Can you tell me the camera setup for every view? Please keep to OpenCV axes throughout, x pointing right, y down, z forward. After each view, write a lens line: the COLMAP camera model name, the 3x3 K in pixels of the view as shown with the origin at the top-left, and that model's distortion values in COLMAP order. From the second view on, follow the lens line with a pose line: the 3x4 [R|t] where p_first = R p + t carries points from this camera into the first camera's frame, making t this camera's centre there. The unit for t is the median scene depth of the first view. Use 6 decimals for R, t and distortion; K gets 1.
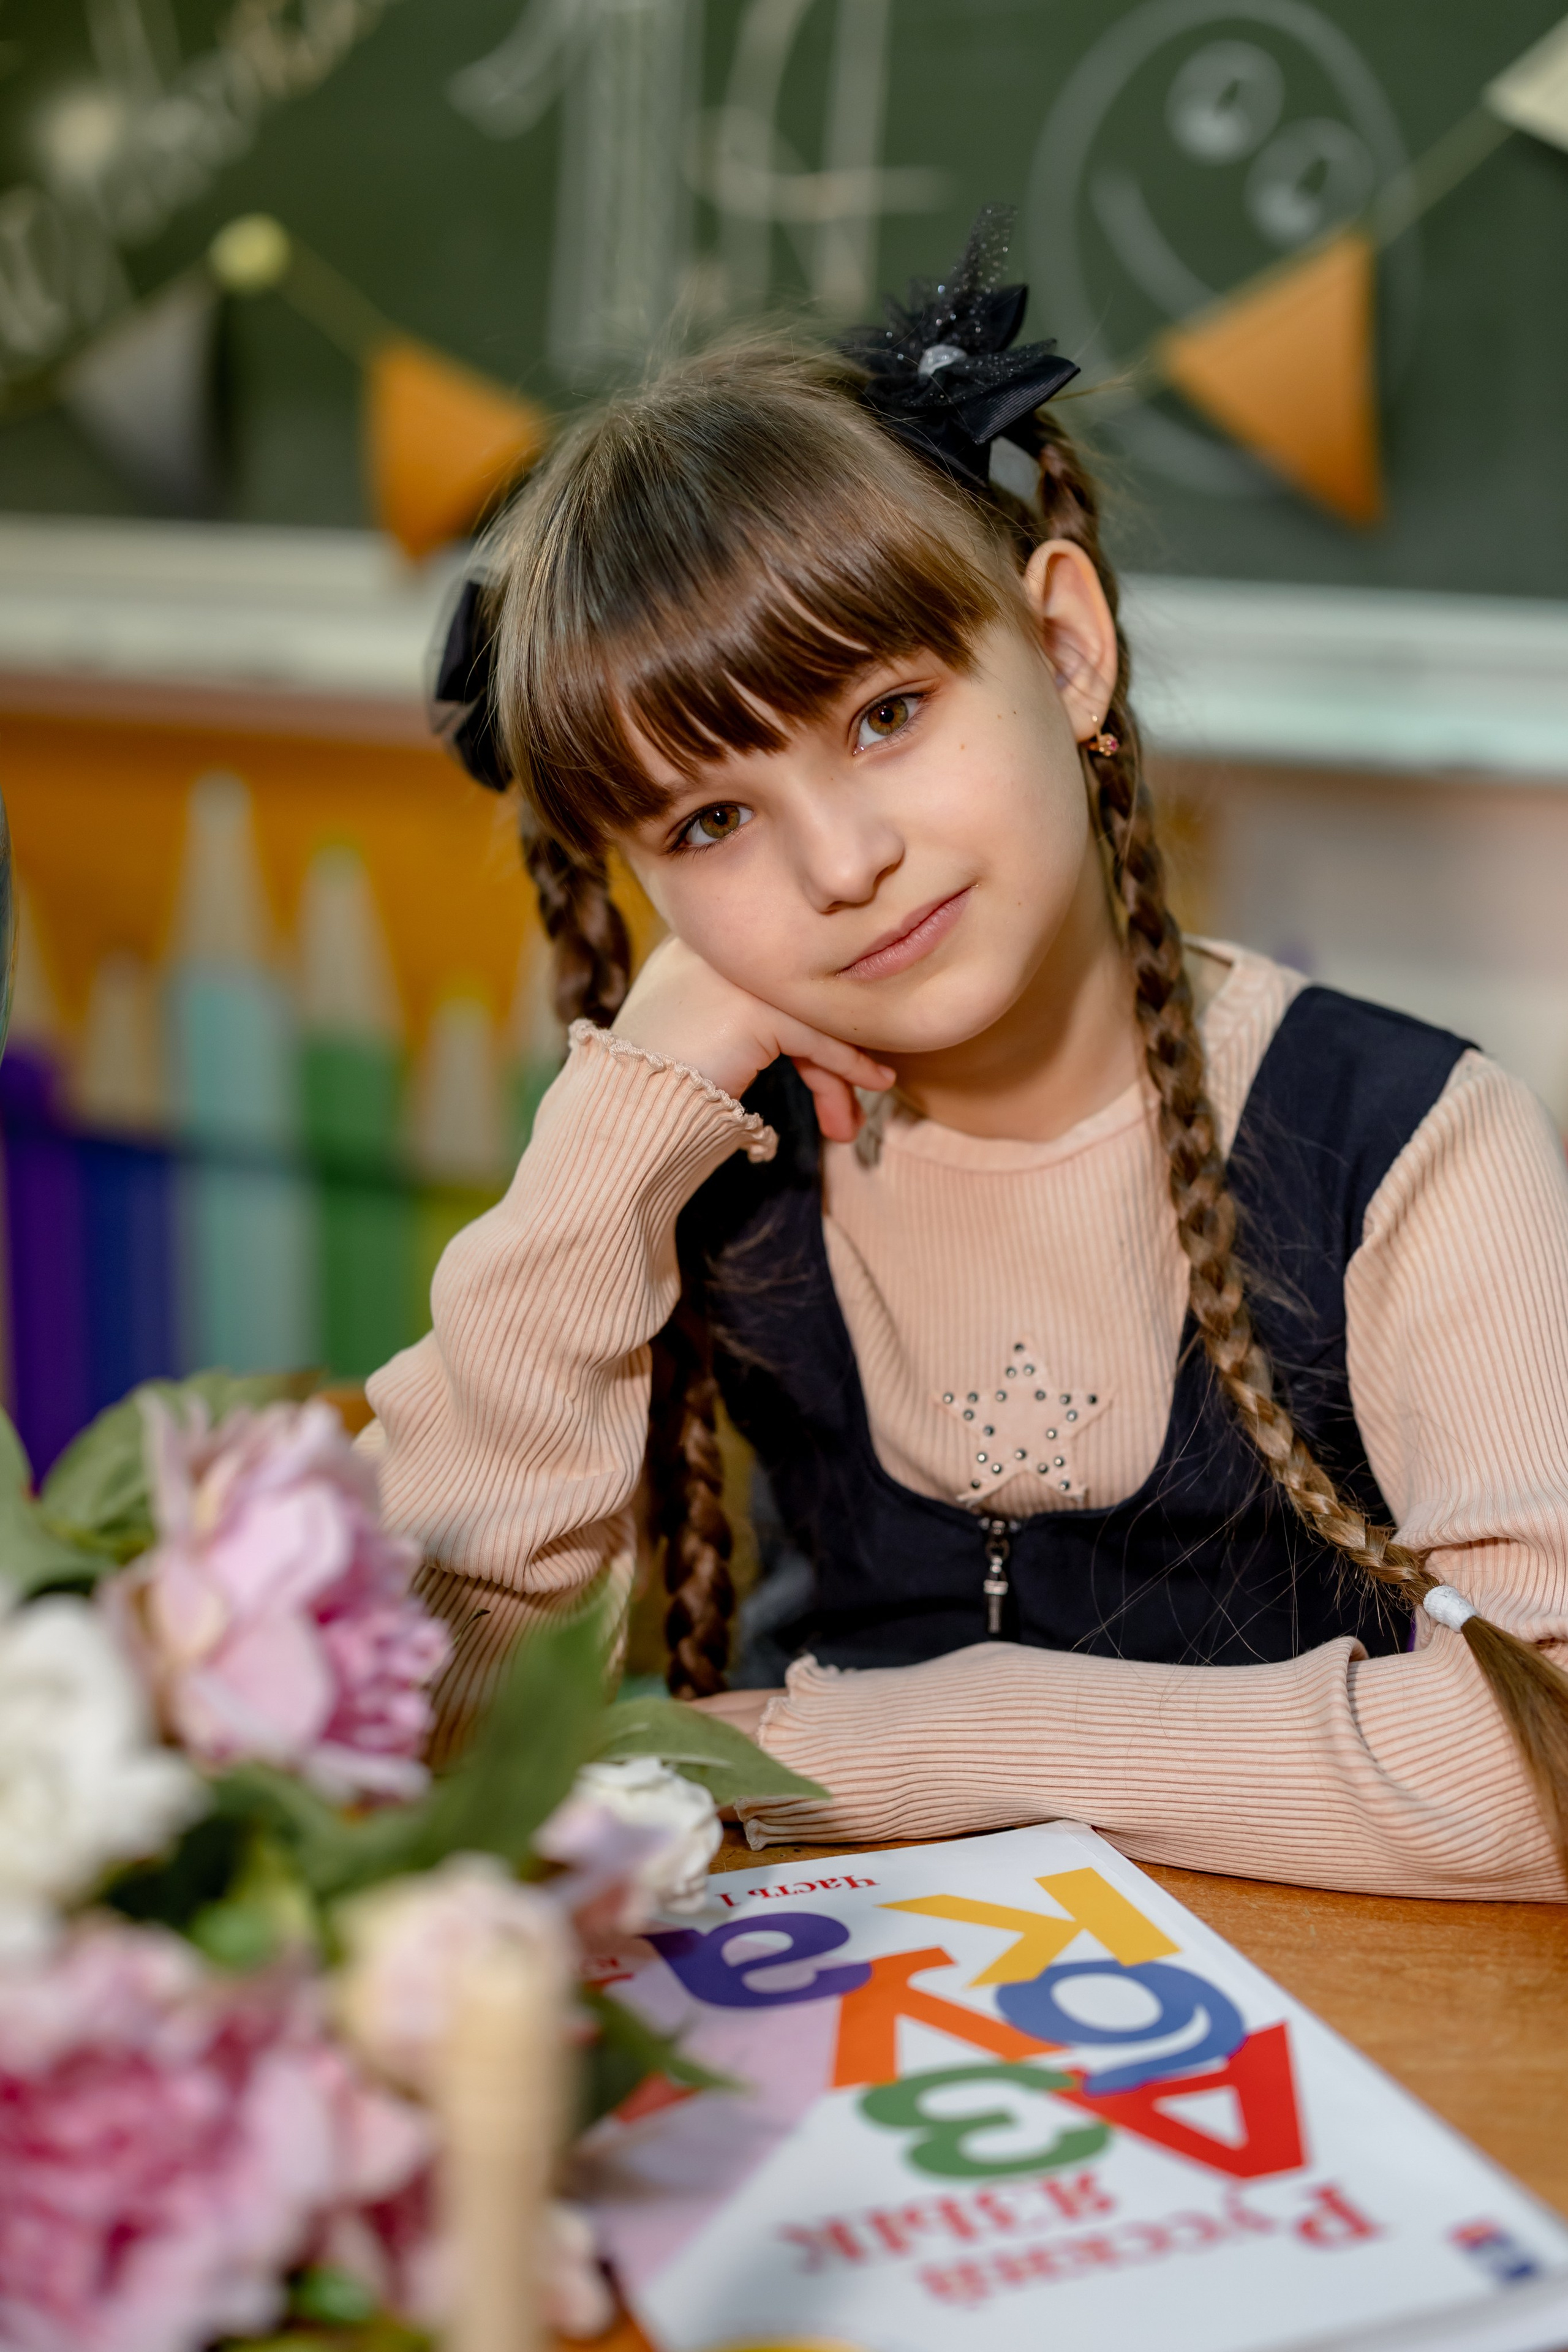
lens RADIAL K [[3471.8, 0, 753.3], [0, 3471.8, 1170.0], [0, 0, 1]] dist [0.005118, 0.000000]
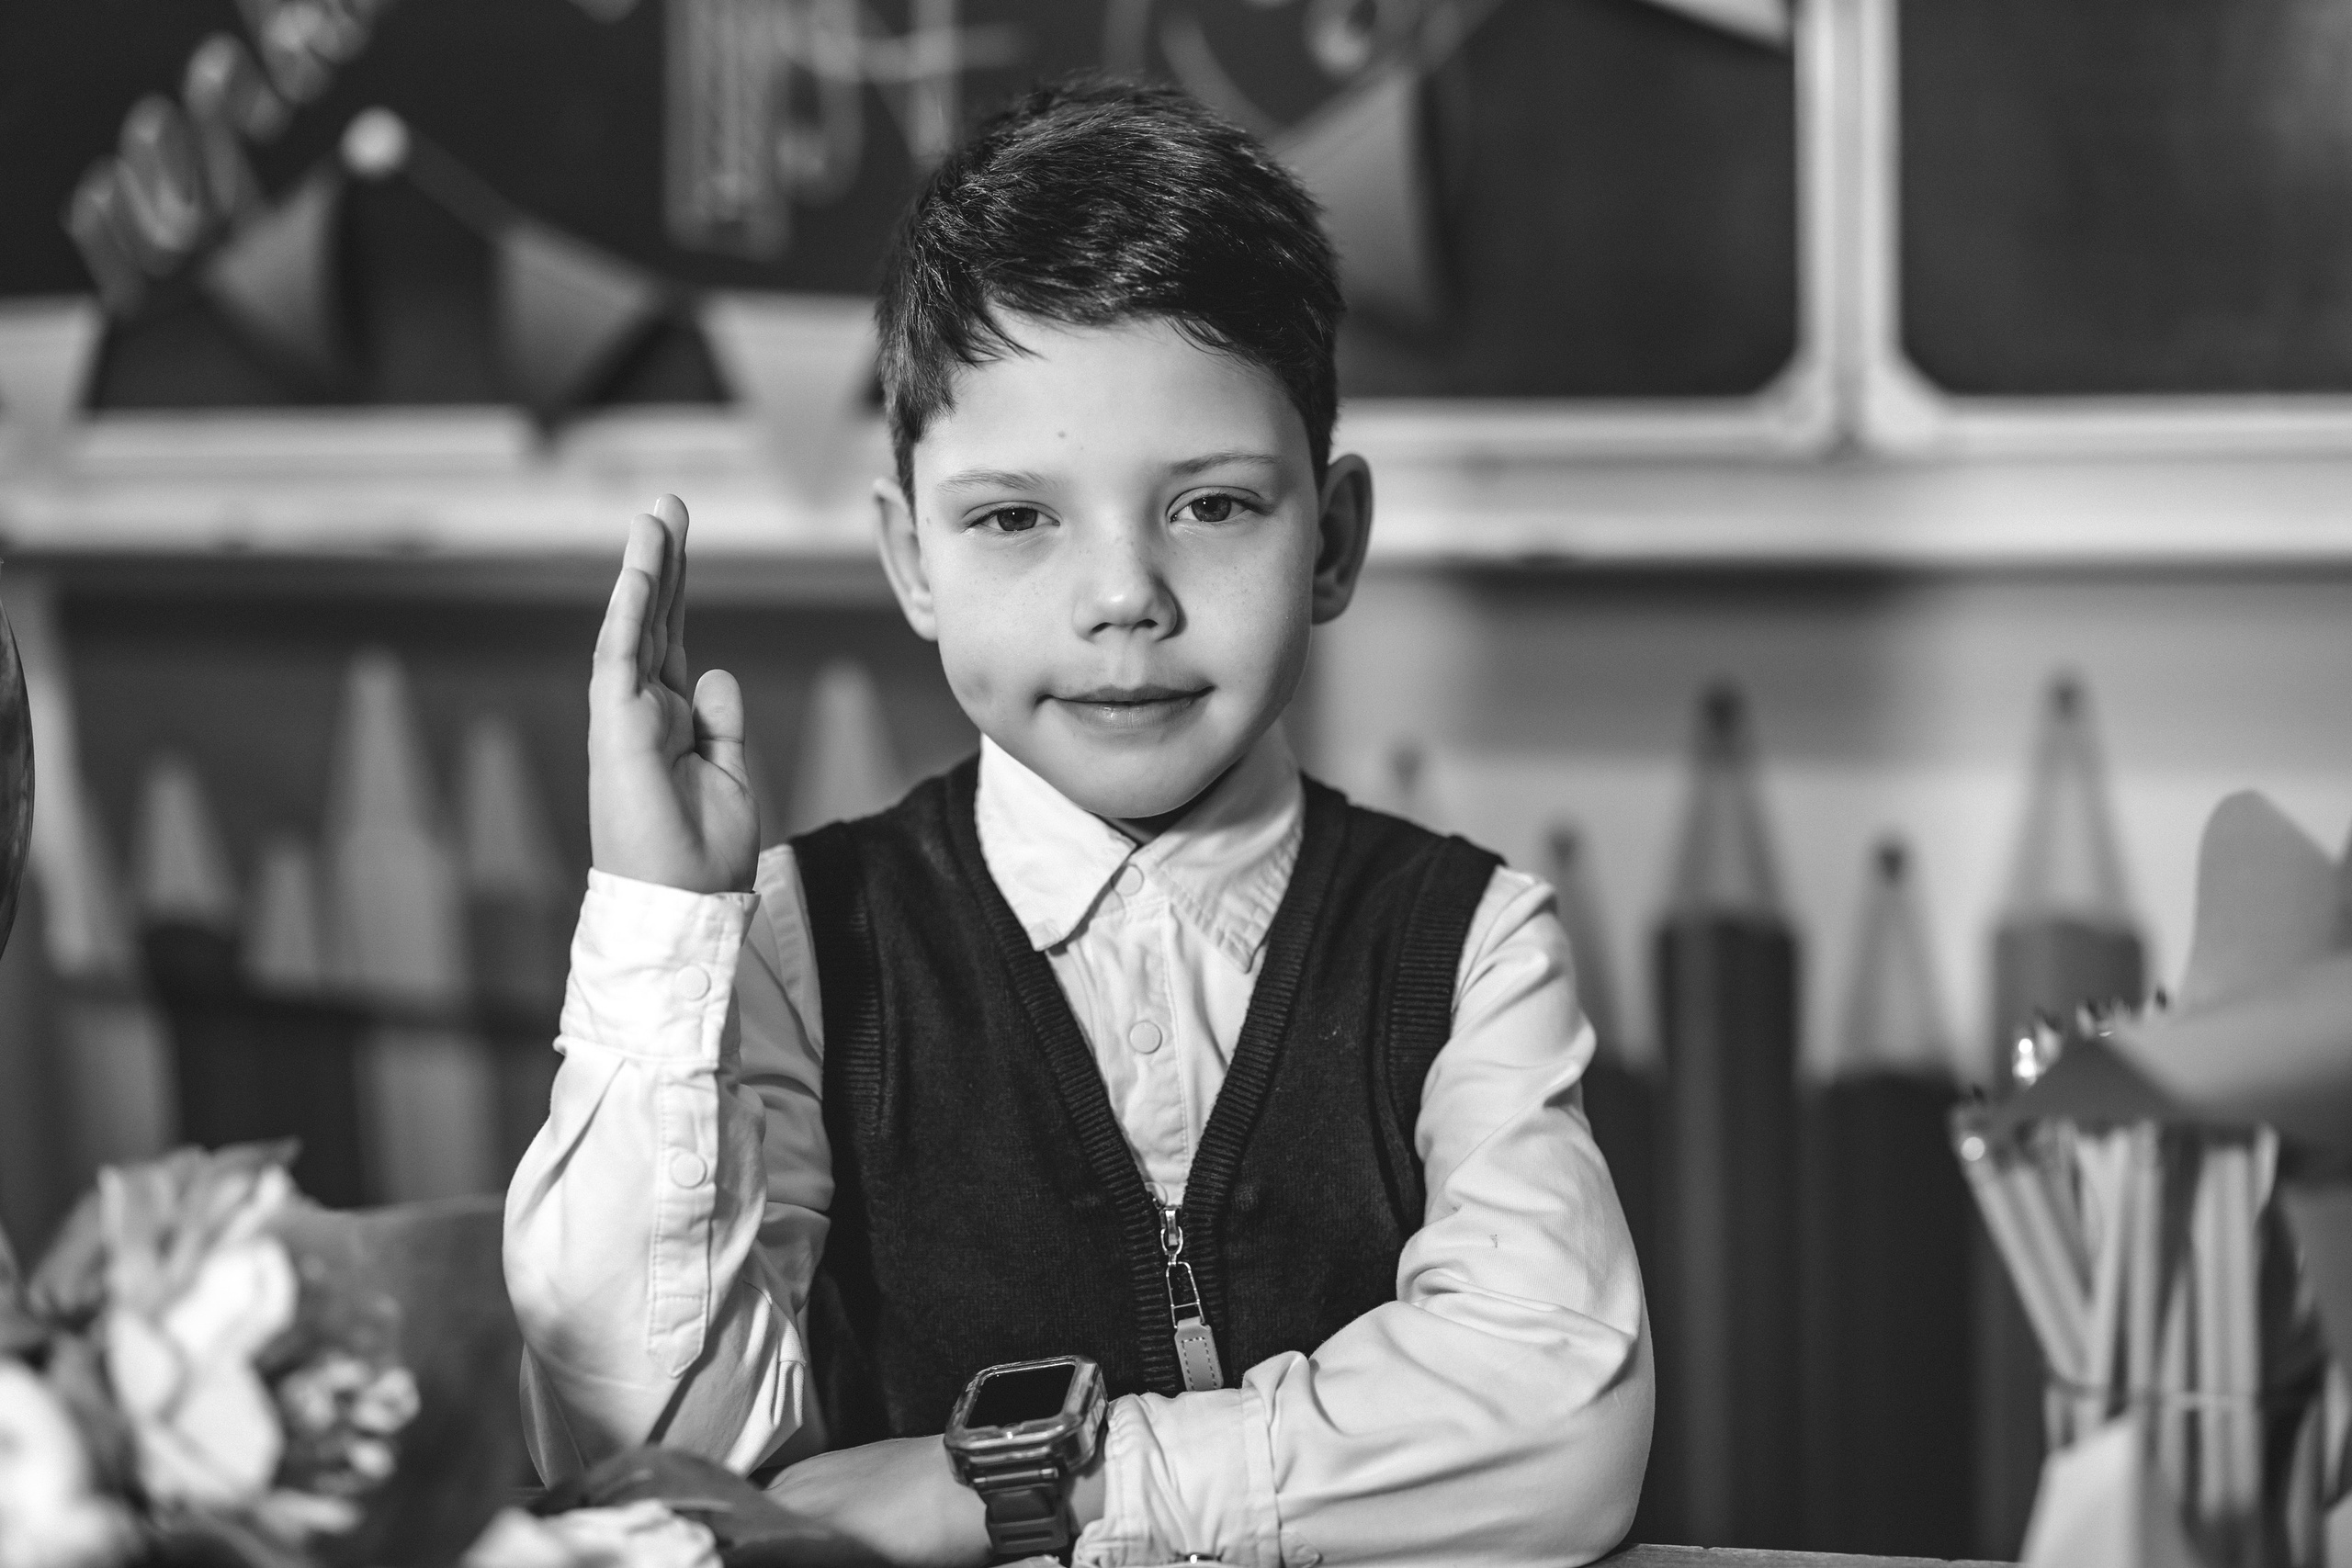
lens RADIAL K [[3471.5, 0, 1164.5], [0, 3471.5, 759.2], [0, 0, 1]] dist [0.005118, 0.000000]
pose [[0.997373, -0.062661, 0.036346, 0.100408], [0.065369, 0.994740, -0.078861, 0.038847], [-0.031213, 0.081029, 0.996223, -0.060610]]
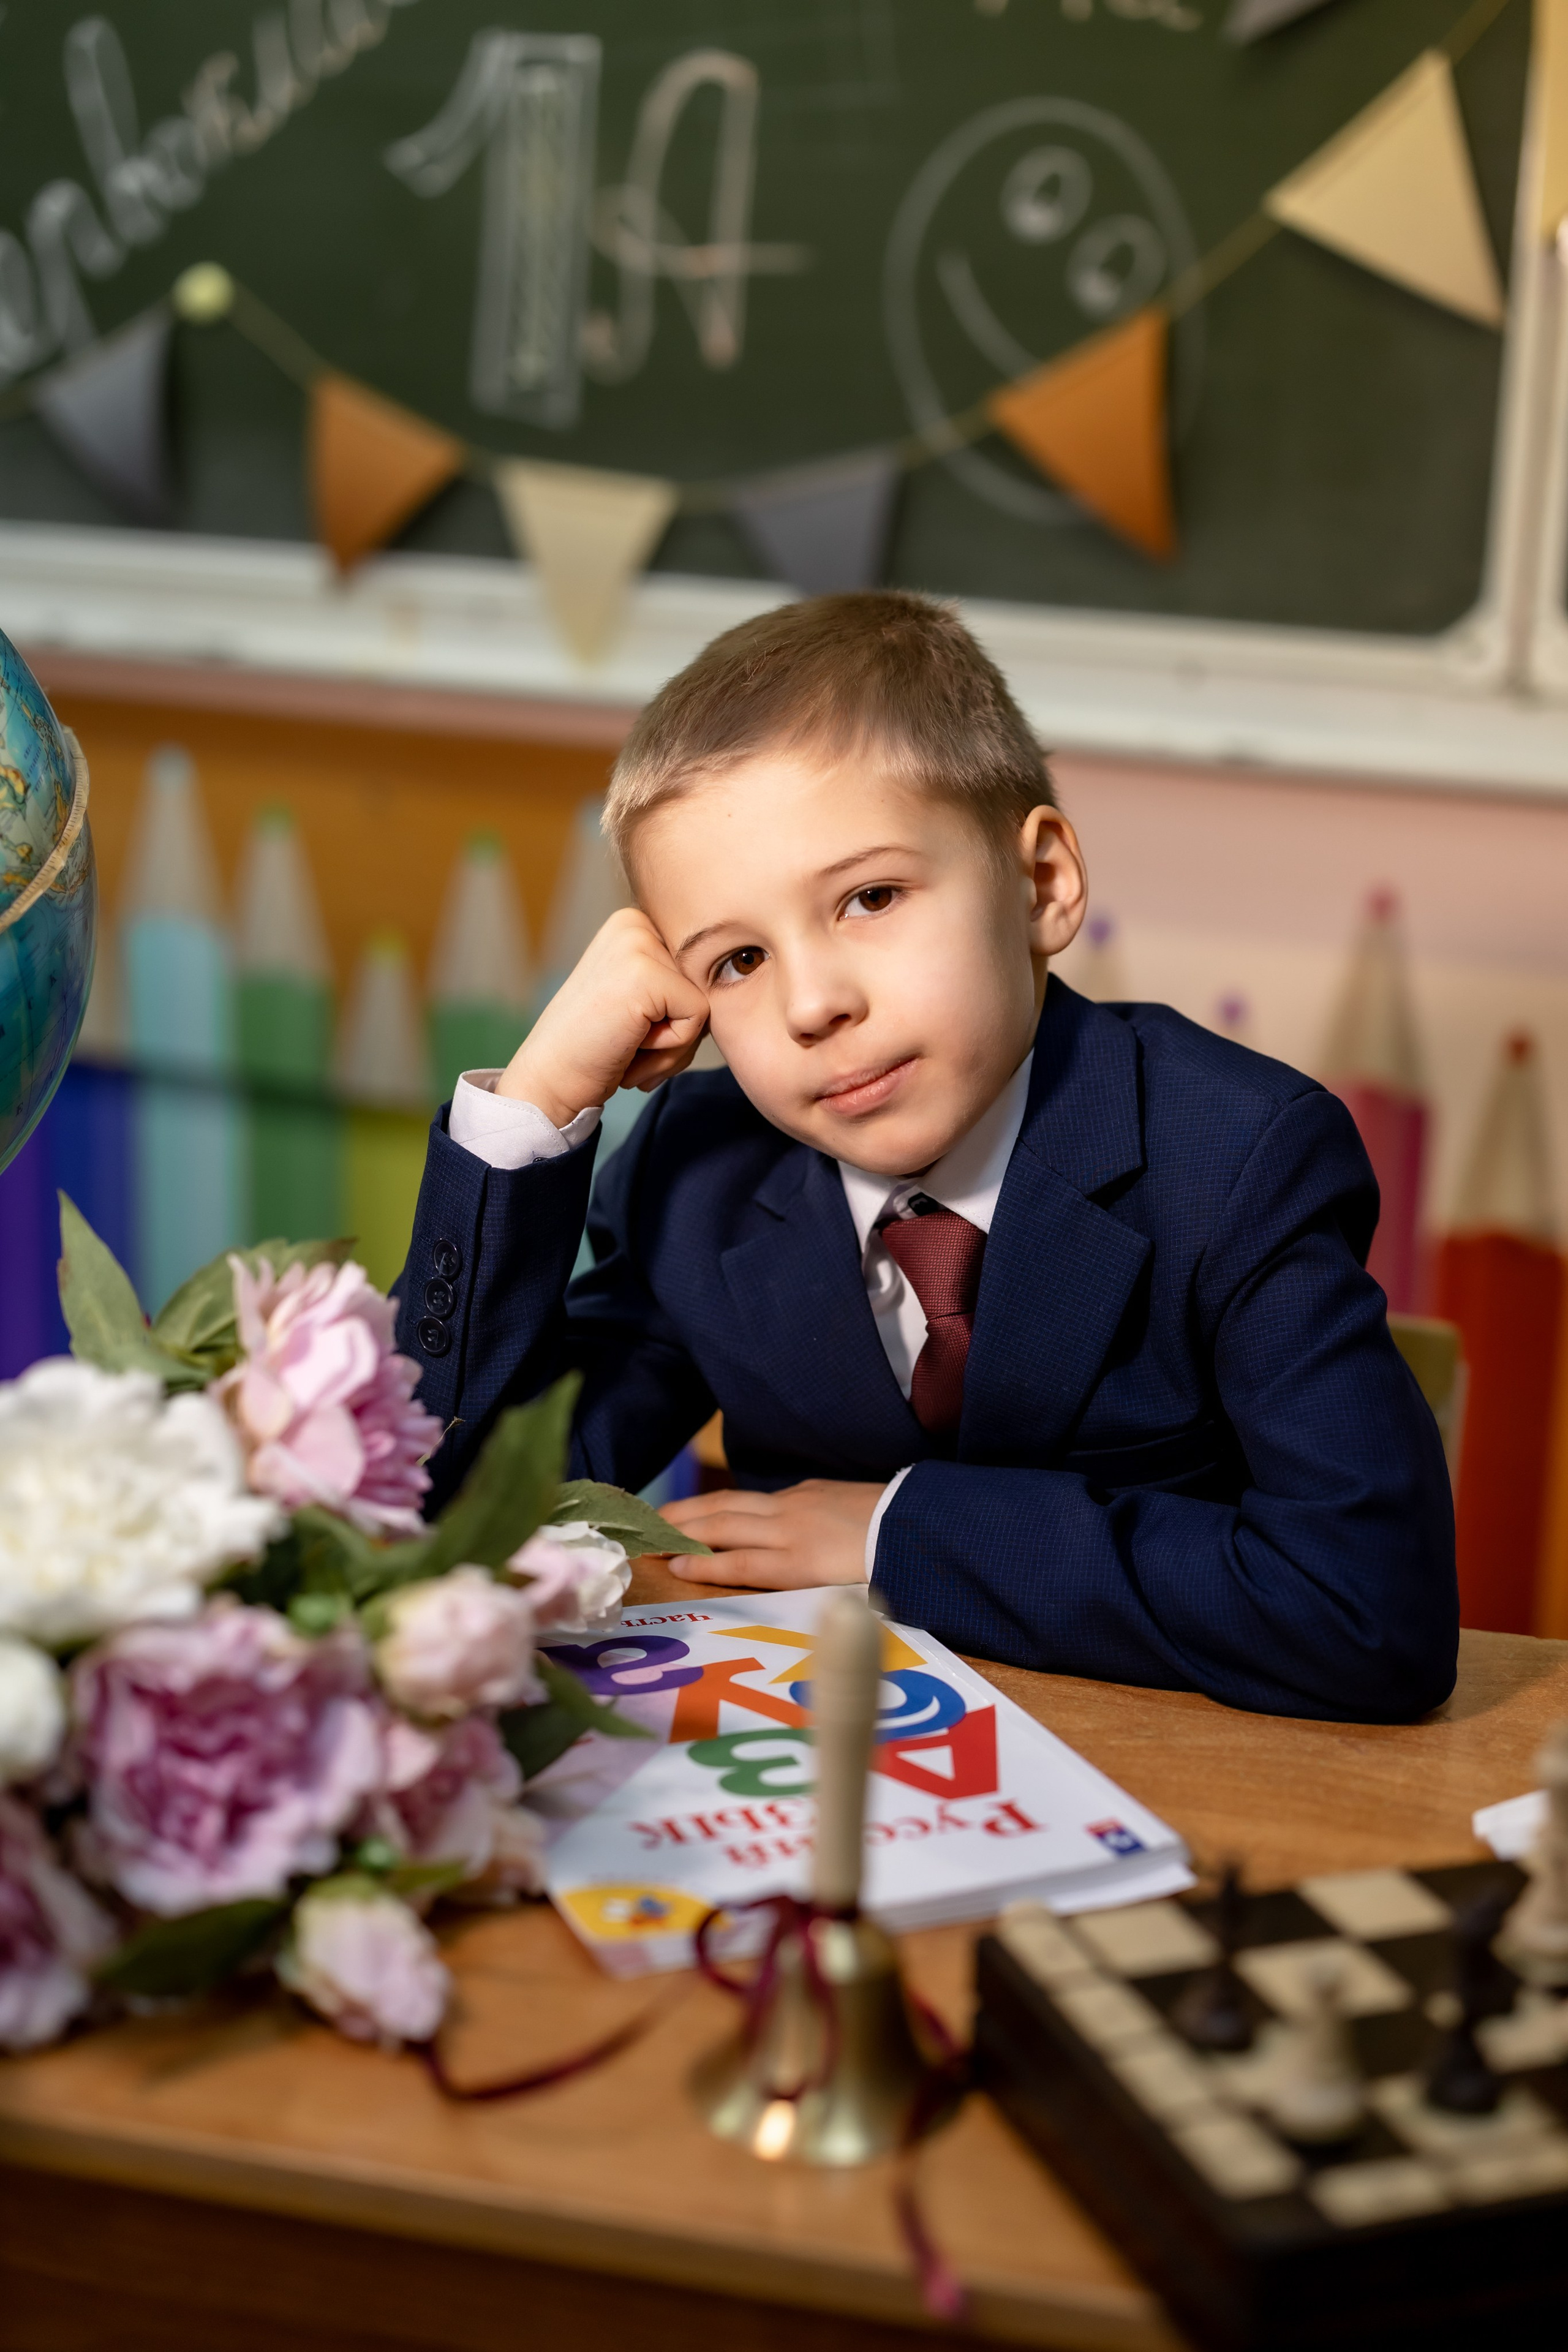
lens RADIAL K [[3471.8, 0, 769.0], [0, 3471.8, 1144.0], [0, 0, 1]] dist [0.005118, 0.000000]
pose [[0.999087, 0.005704, 0.042337, -0.013421], [-0.006348, 0.999866, 0.015091, -0.003818], [-0.042246, -0.015346, 0.998989, -0.378653]]
